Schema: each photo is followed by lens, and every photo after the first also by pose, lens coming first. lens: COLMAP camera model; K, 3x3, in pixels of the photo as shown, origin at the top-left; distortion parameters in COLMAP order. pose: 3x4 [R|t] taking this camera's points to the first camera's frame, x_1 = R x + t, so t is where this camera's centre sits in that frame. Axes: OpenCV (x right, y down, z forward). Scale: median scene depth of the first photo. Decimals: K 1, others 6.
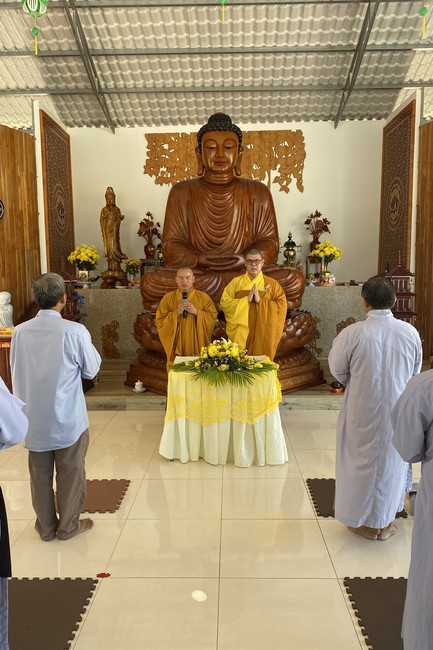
lens RADIAL K [[521.1, 0, 216.5], [0, 521.1, 325.0], [0, 0, 1]] dist [0.057823, -0.127512]
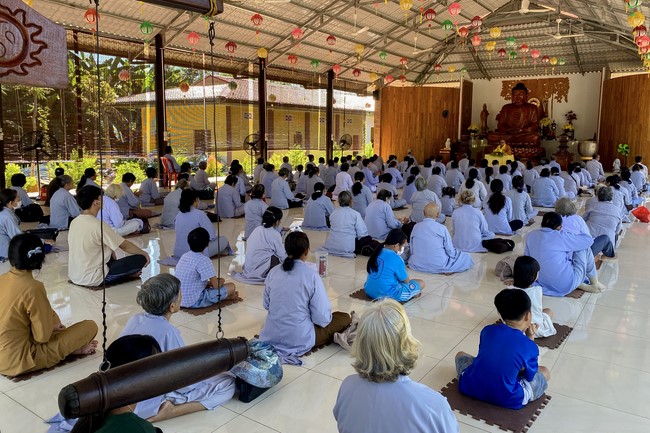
lens RADIAL K [[506.4, 0, 323.8], [0, 506.4, 204.9], [0, 0, 1]] dist [-0.000213, -0.011891]
pose [[0.841449, 0.093779, -0.532136, 0.518658], [-0.076720, 0.995582, 0.054138, 0.180223], [0.534862, -0.004729, 0.844926, -1.611957]]
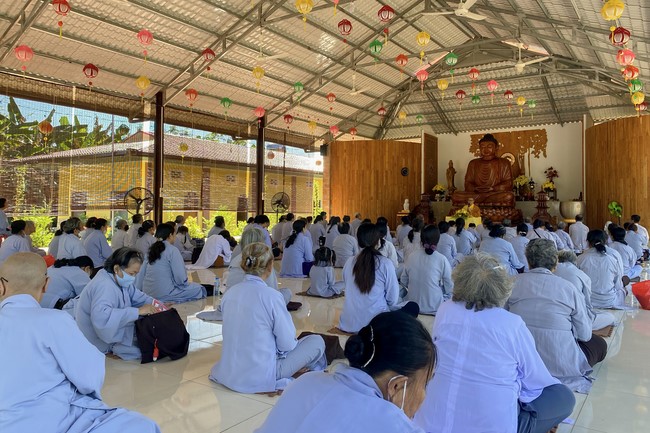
lens RADIAL K [[506.4, 0, 323.8], [0, 506.4, 204.9], [0, 0, 1]] dist [-0.000213, -0.011891]
pose [[0.842820, 0.014737, -0.537994, 0.514315], [-0.075485, 0.992981, -0.091054, 0.181456], [0.532876, 0.117353, 0.838017, -1.139095]]
